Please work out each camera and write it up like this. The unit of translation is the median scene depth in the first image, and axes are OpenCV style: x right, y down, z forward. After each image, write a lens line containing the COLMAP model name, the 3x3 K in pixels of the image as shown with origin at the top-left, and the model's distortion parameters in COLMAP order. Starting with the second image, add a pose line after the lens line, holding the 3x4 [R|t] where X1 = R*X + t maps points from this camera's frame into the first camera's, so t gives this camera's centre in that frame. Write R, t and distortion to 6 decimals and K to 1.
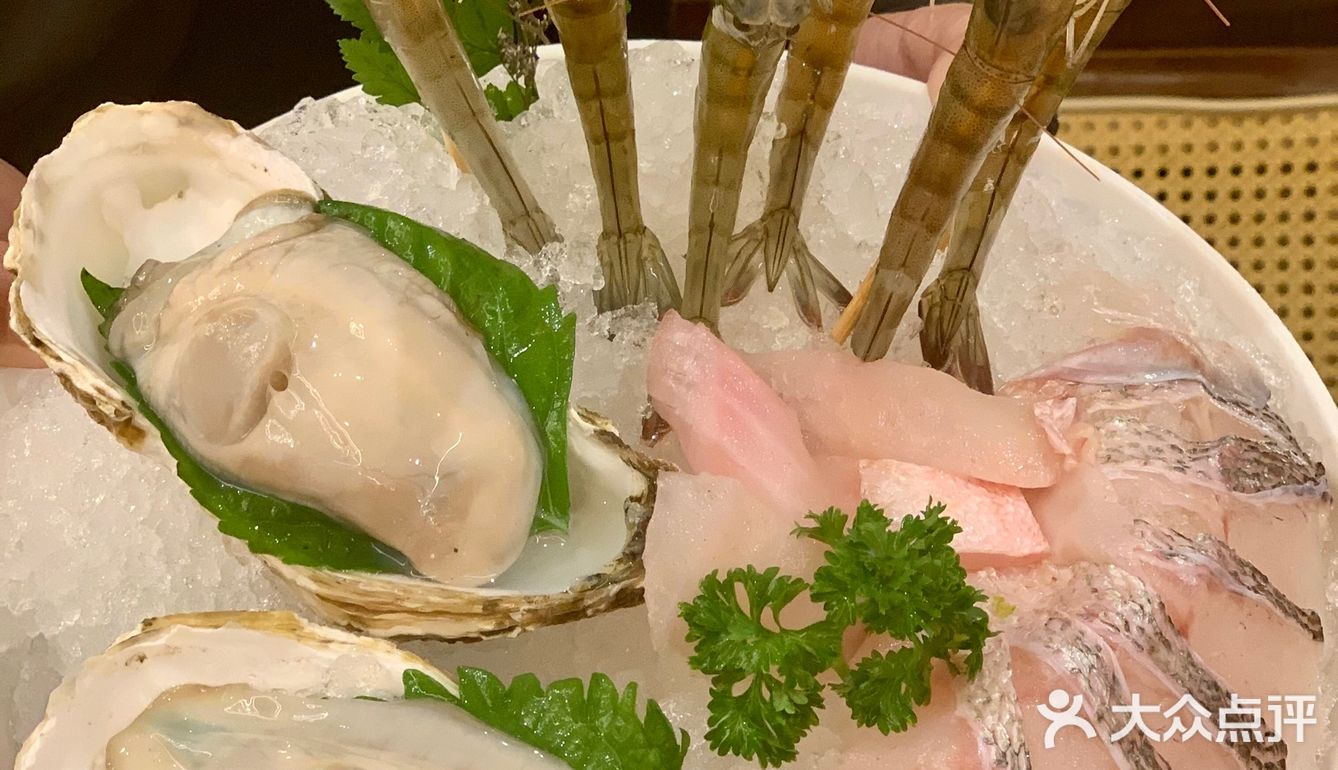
lens RADIAL K [[2697.4, 0, 796.7], [0, 2697.4, 388.3], [0, 0, 1]] dist [-0.264372, 1.979436]
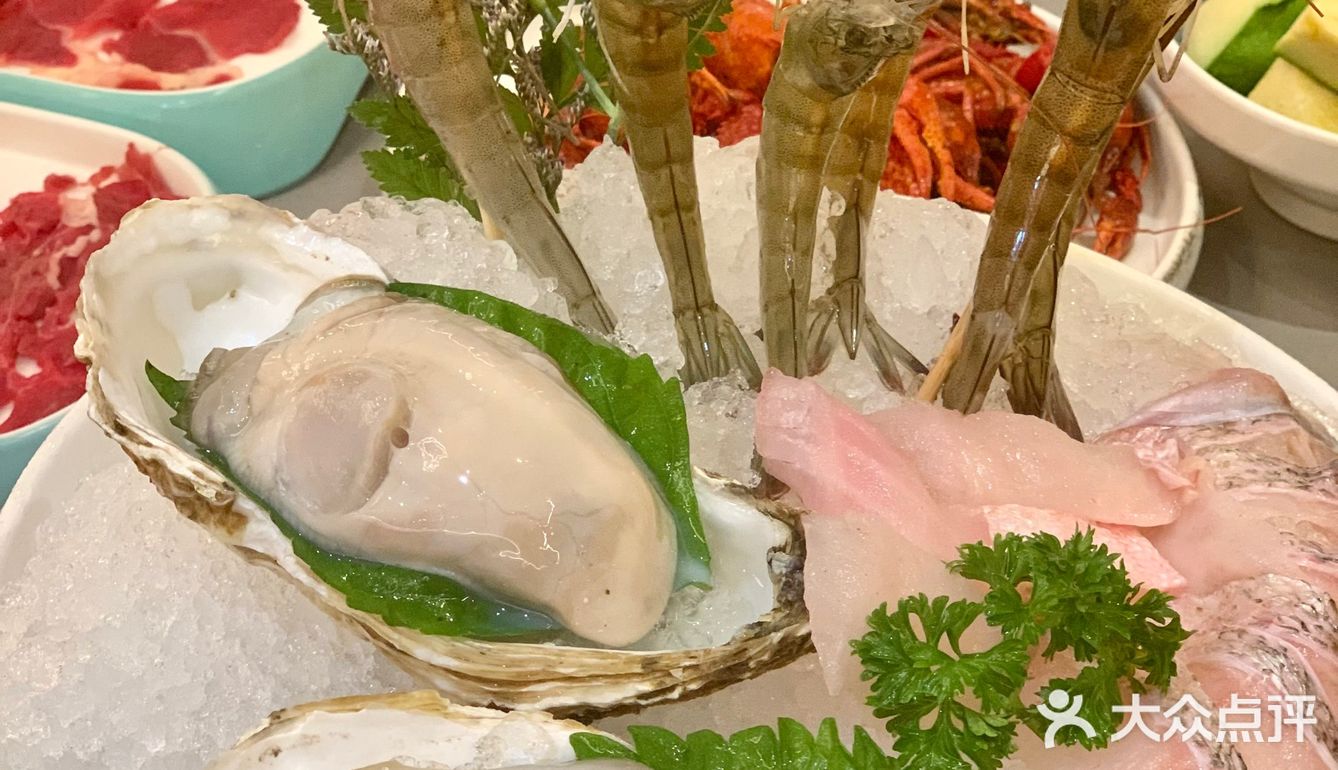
lens RADIAL K [[2697.4, 0, 796.7], [0, 2697.4, 388.3], [0, 0, 1]] dist [-0.264372, 1.979436]
pose [[0.985346, -0.075854, 0.152770, -0.193005], [0.100318, 0.982103, -0.159403, 0.136711], [-0.137945, 0.172393, 0.975321, 0.070883]]
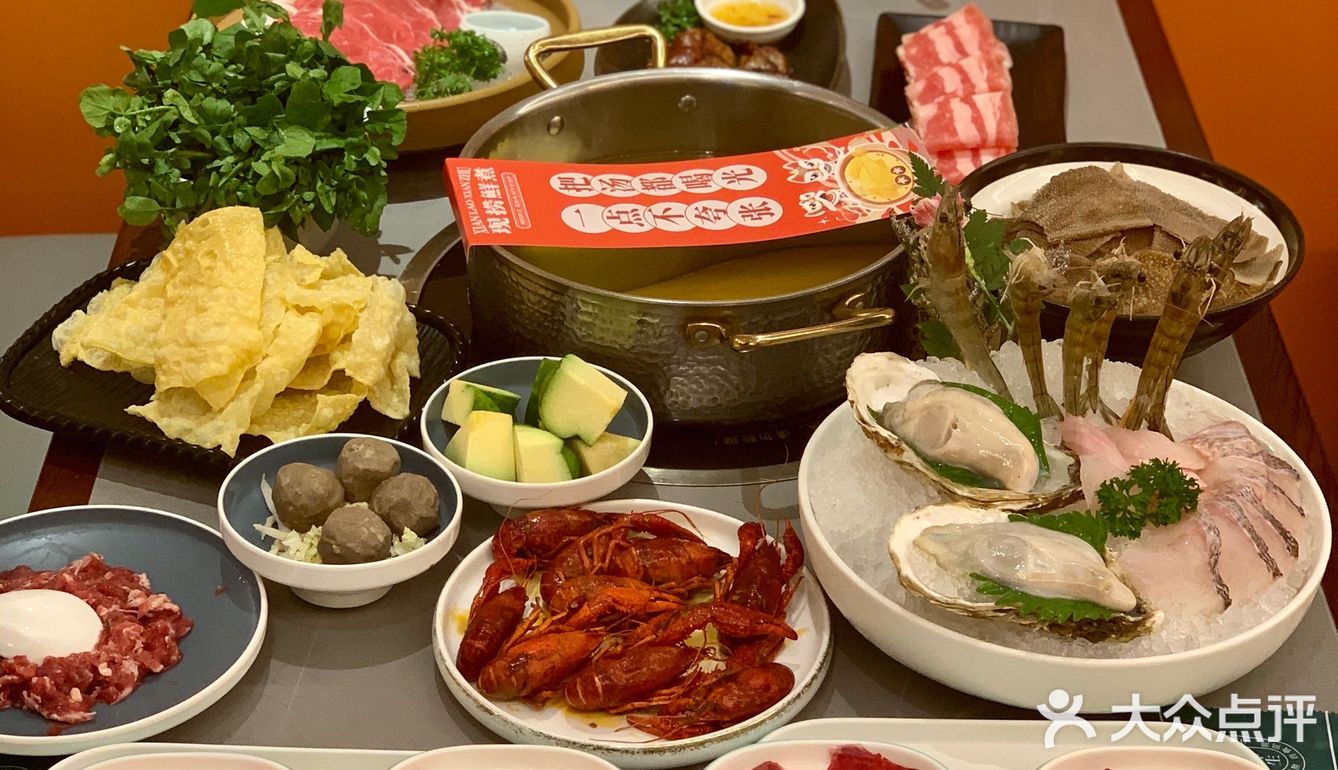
lens RADIAL K [[2697.4, 0, 796.7], [0, 2697.4, 388.3], [0, 0, 1]] dist [-0.264372, 1.979436]
pose [[0.995561, -0.050089, 0.079678, -0.584543], [0.069638, 0.961552, -0.265647, 0.714670], [-0.063309, 0.270017, 0.960772, -1.807654]]
